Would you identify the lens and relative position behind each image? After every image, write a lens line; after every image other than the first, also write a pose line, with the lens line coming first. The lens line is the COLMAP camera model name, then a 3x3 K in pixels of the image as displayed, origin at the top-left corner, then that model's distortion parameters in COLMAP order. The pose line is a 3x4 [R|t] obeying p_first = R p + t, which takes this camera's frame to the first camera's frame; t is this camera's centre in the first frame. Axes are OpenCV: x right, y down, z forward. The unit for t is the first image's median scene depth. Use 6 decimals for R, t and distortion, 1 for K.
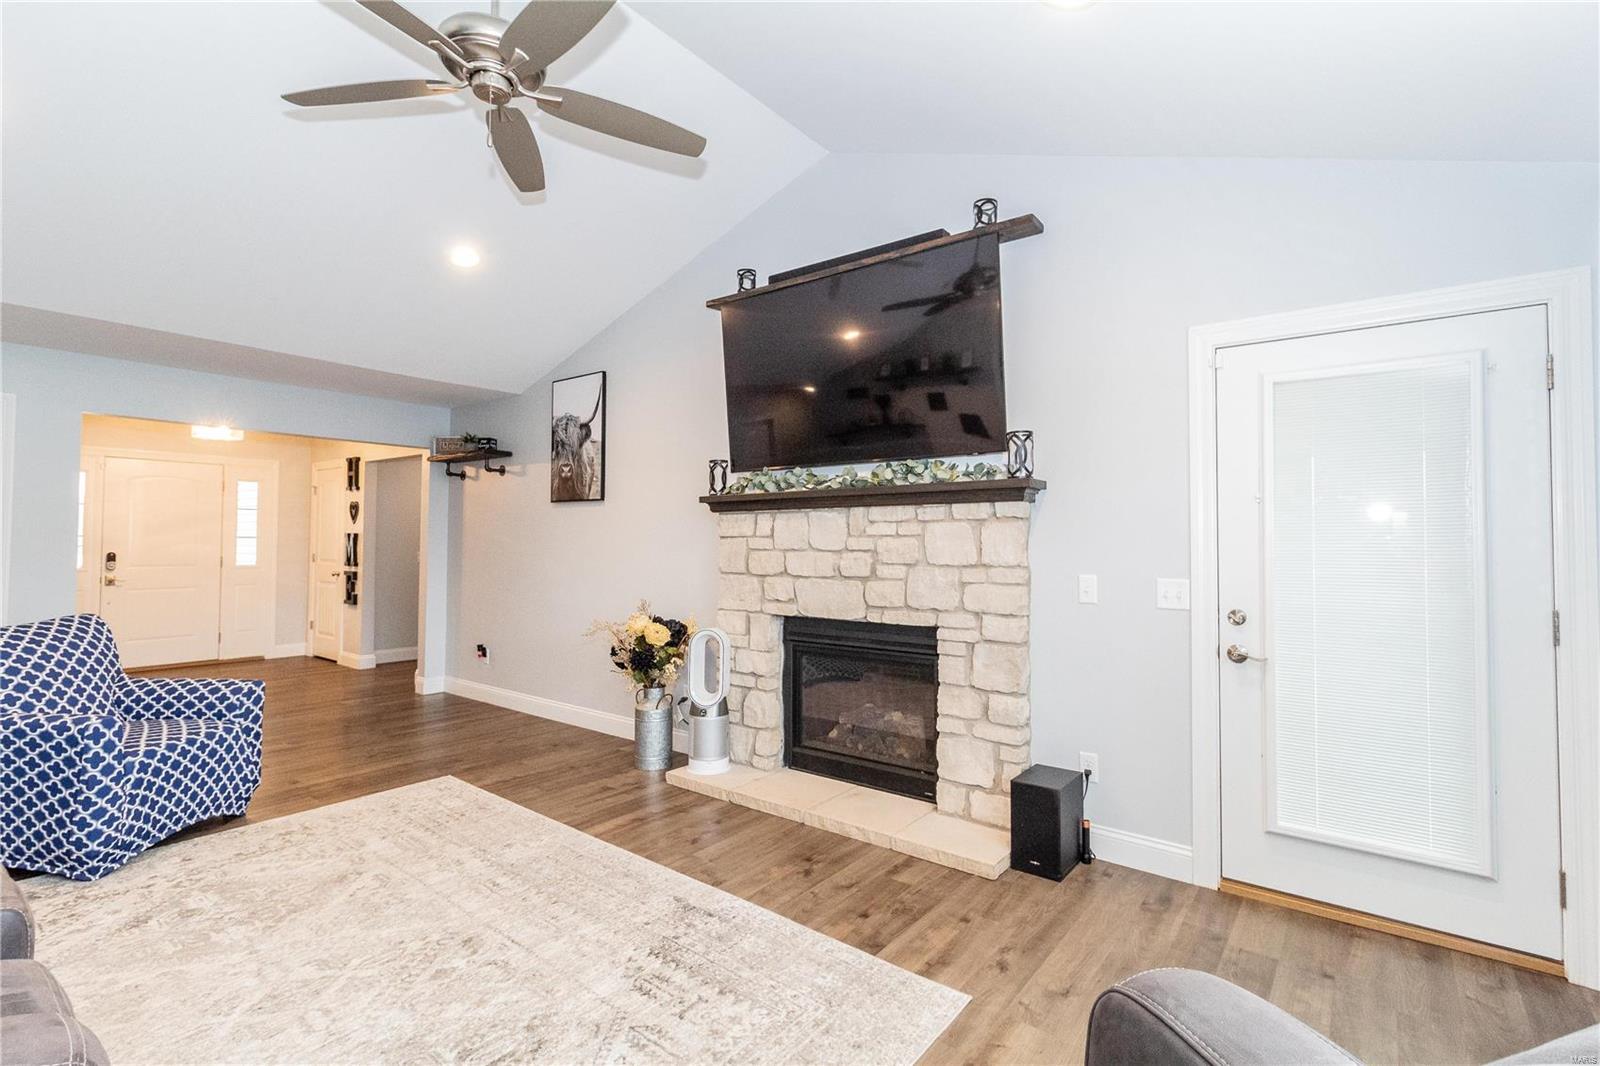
lens RADIAL K [[737.5, 0, 808.7], [0, 737.5, 521.8], [0, 0, 1]] dist [0.000367, -0.000511]
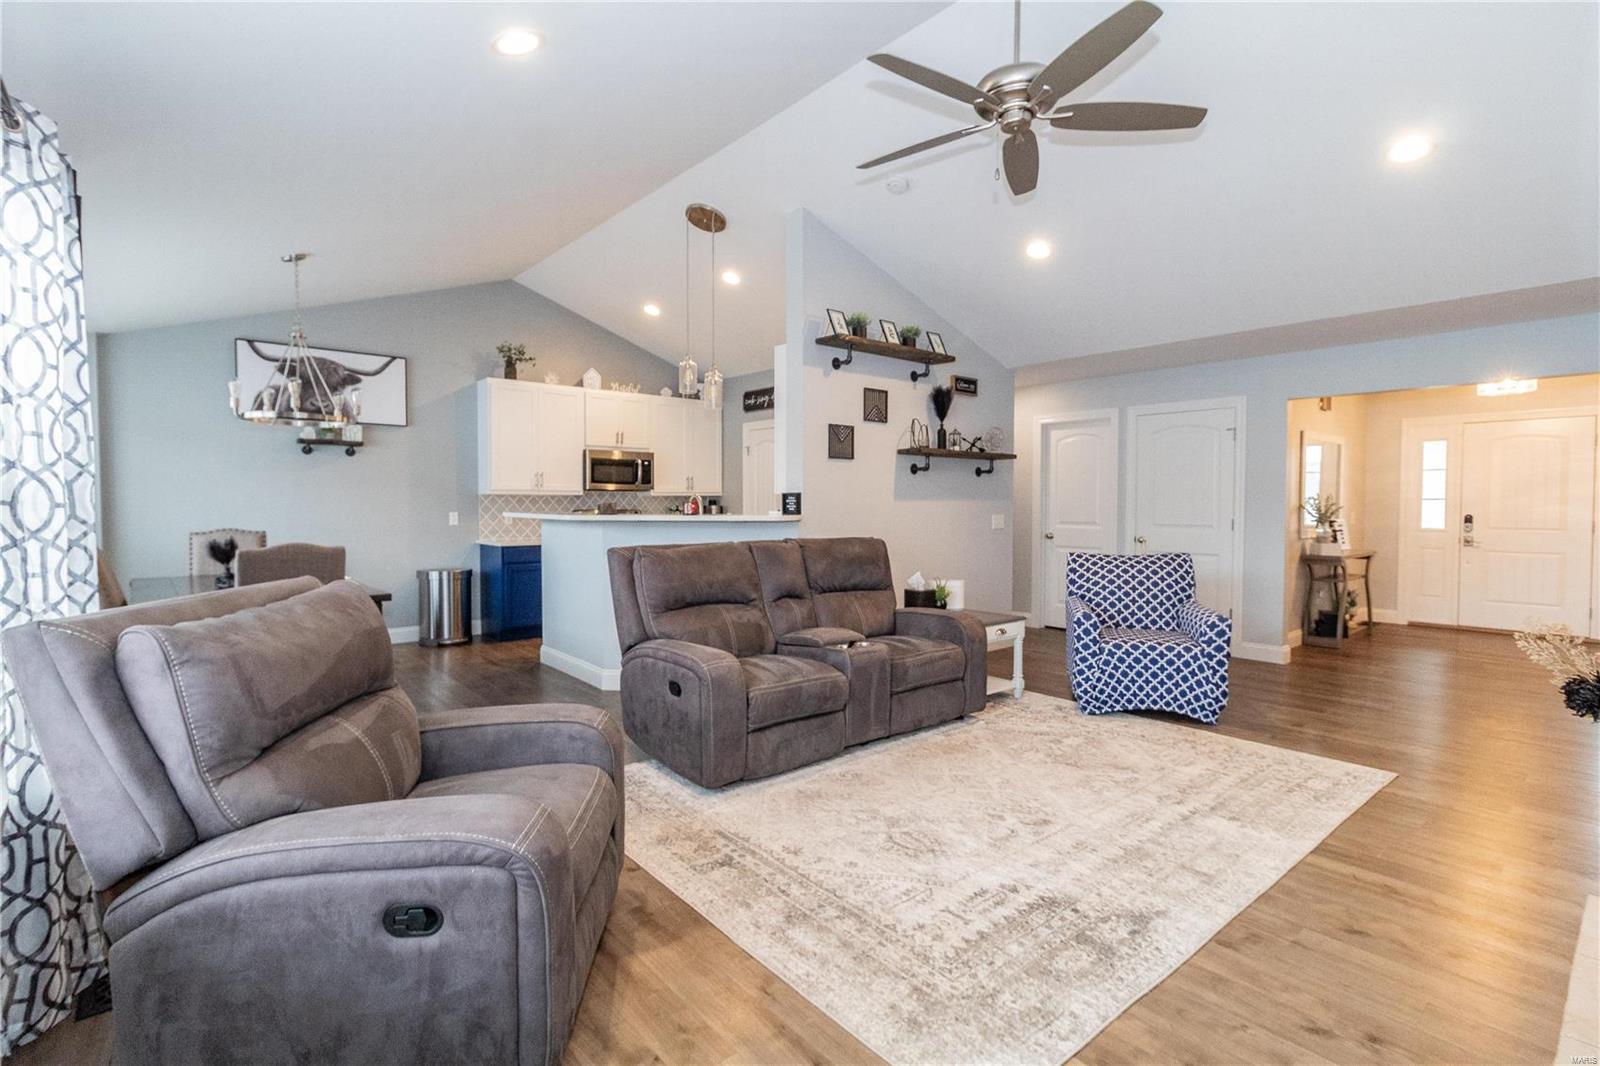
lens RADIAL K [[742.3, 0, 808.1], [0, 742.3, 526.0], [0, 0, 1]] dist [0.001524, 0.000038]
pose [[-0.200372, 0.024986, -0.979401, 0.572370], [0.024003, 0.999500, 0.020589, 0.028061], [0.979426, -0.019383, -0.200872, 0.606686]]
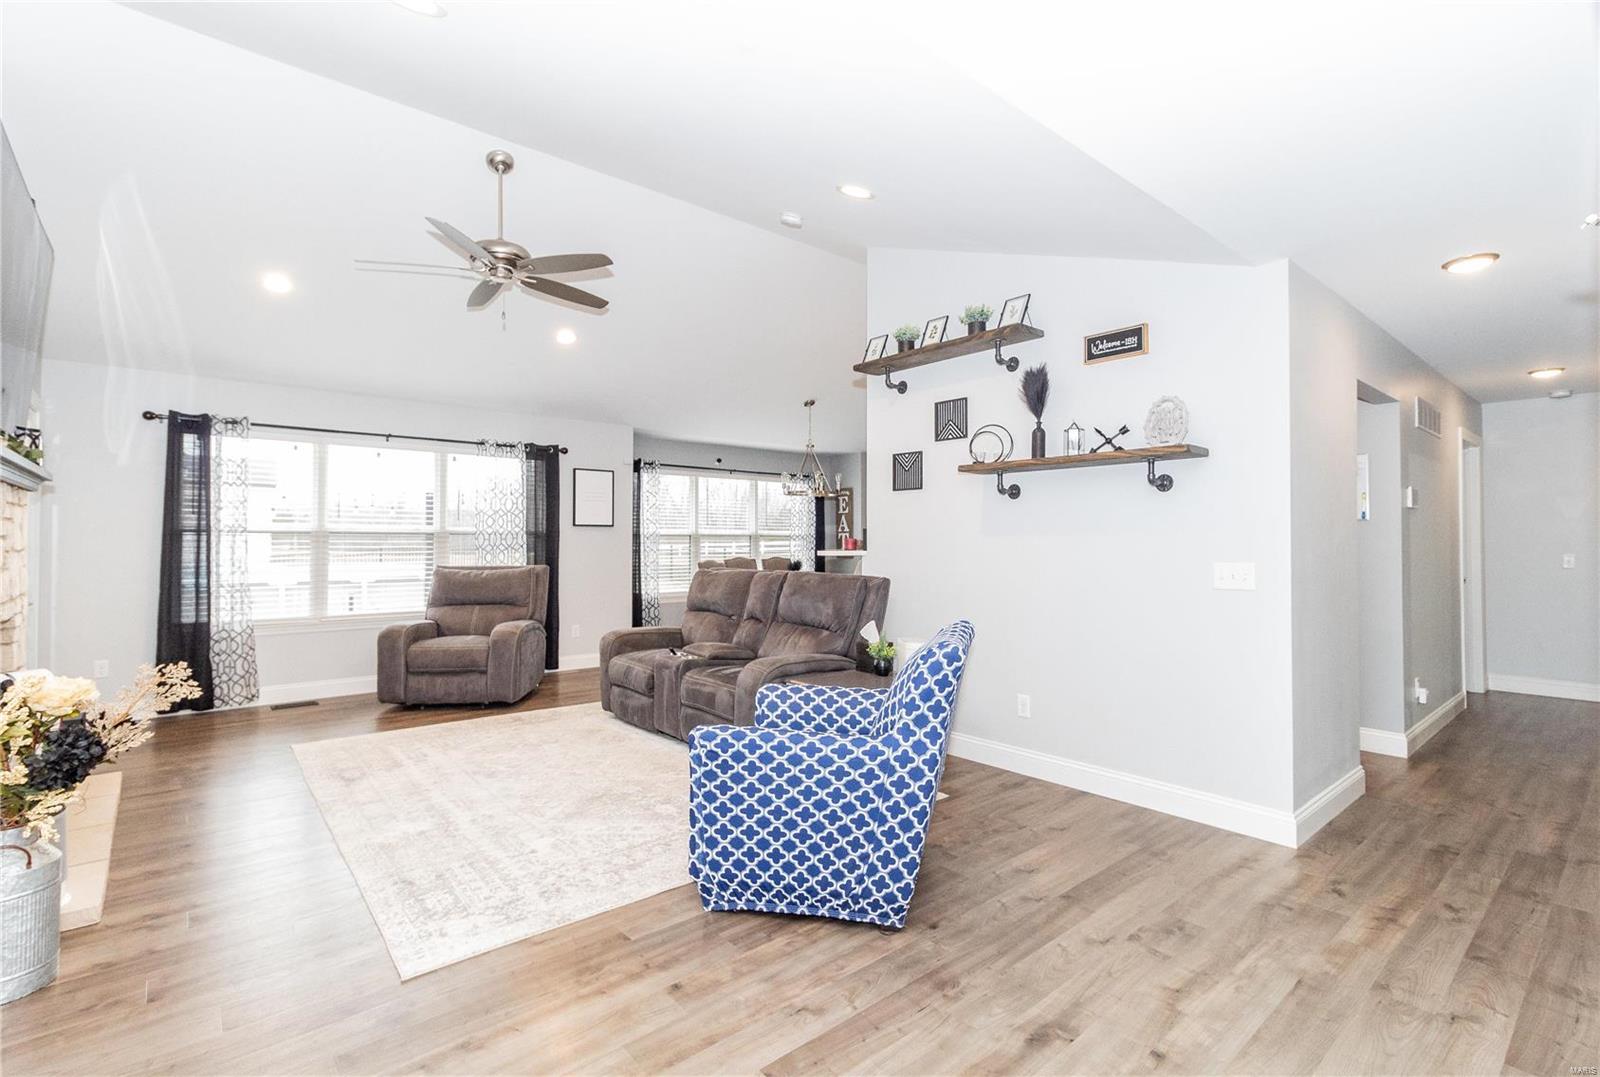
lens RADIAL K [[745.7, 0, 817.4], [0, 745.7, 529.0], [0, 0, 1]] dist [-0.001267, 0.000392]
pose [[-0.981328, -0.006288, 0.192237, -1.028397], [-0.015062, 0.998908, -0.044215, 0.058103], [-0.191750, -0.046285, -0.980352, 1.741652]]
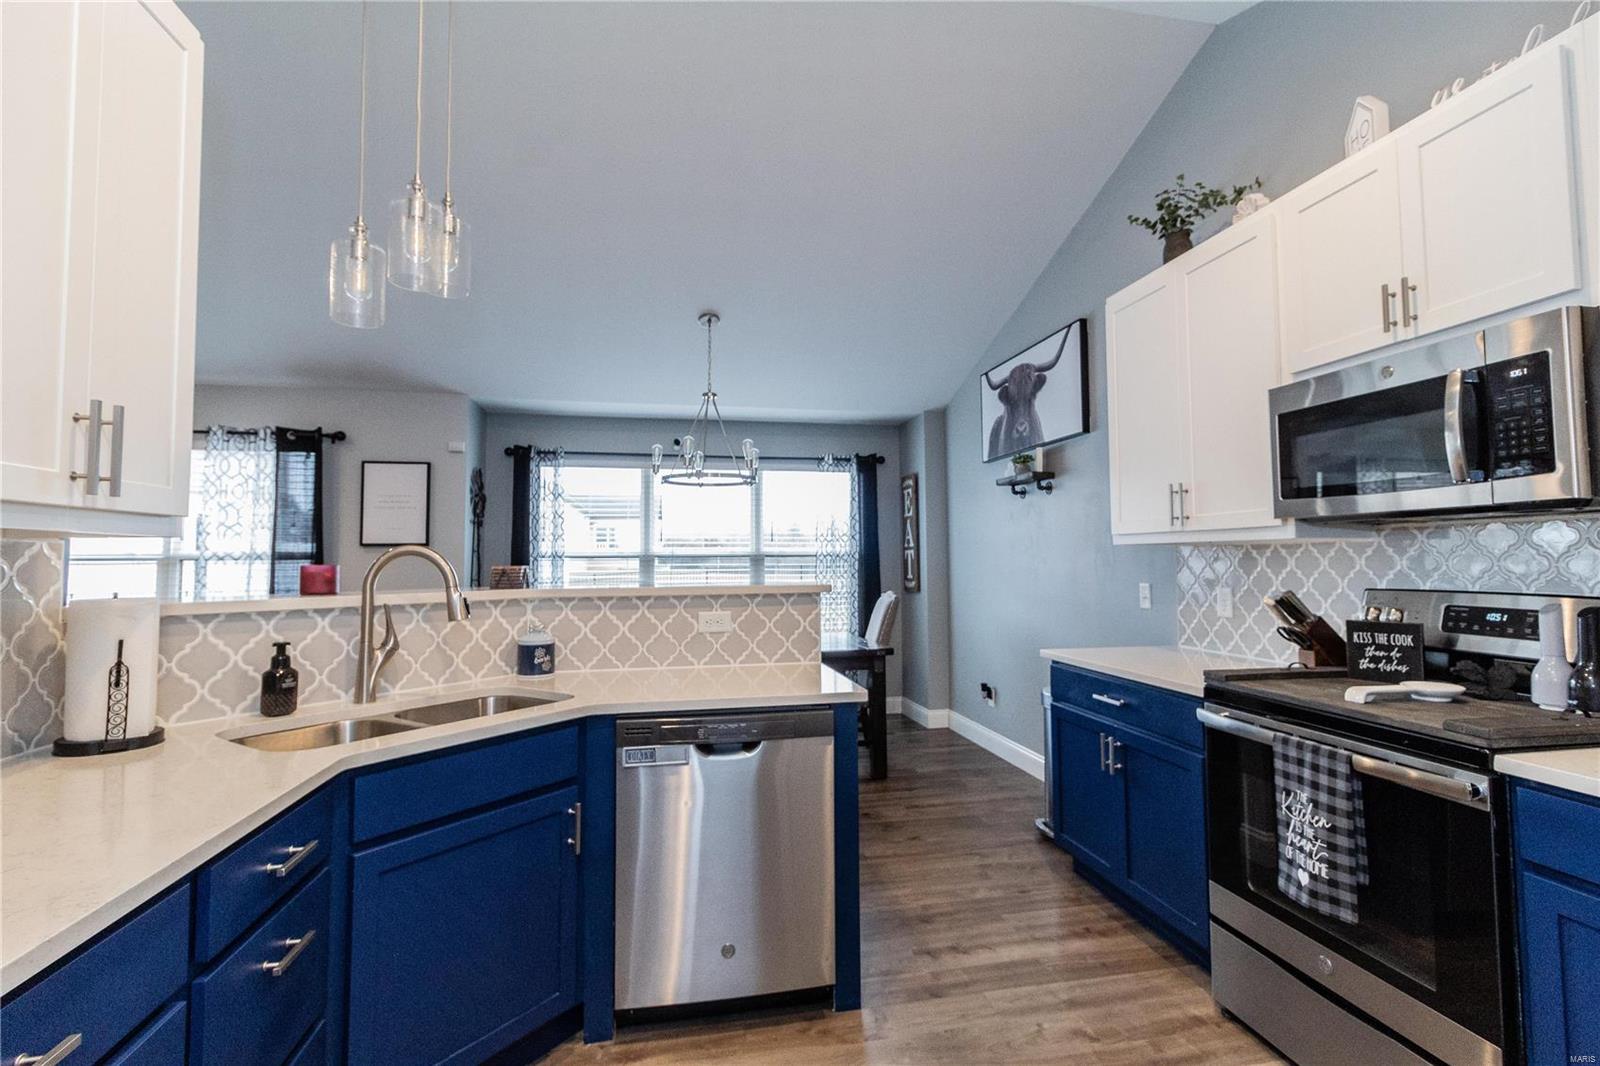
lens RADIAL K [[742.3, 0, 808.1], [0, 742.3, 526.0], [0, 0, 1]] dist [0.001524, 0.000038]
pose [[-0.753168, 0.029026, 0.657188, -1.541543], [-0.019144, 0.997636, -0.066003, 0.006912], [-0.657550, -0.062293, -0.750831, 0.310341]]
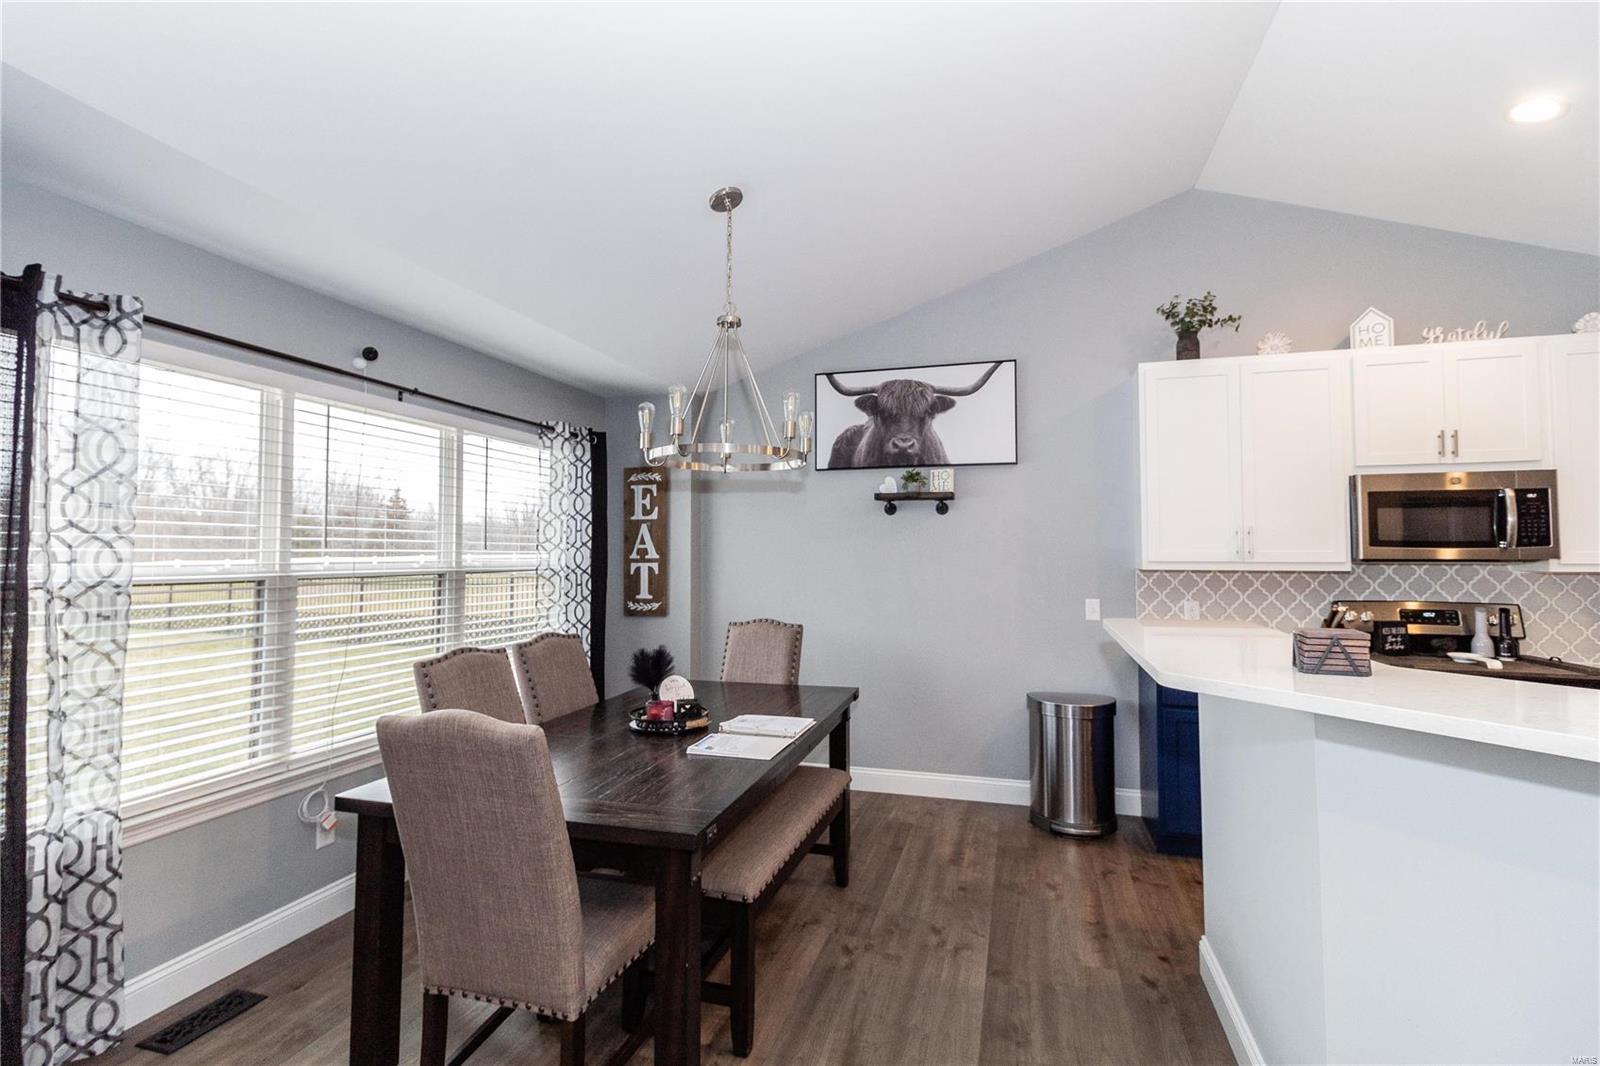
lens RADIAL K [[744.6, 0, 807.6], [0, 744.6, 522.1], [0, 0, 1]] dist [0.011487, 0.000134]
pose [[-0.930583, -0.022158, -0.365411, -0.337719], [0.005051, 0.997294, -0.073338, -0.029111], [0.366047, -0.070092, -0.927953, 0.224035]]
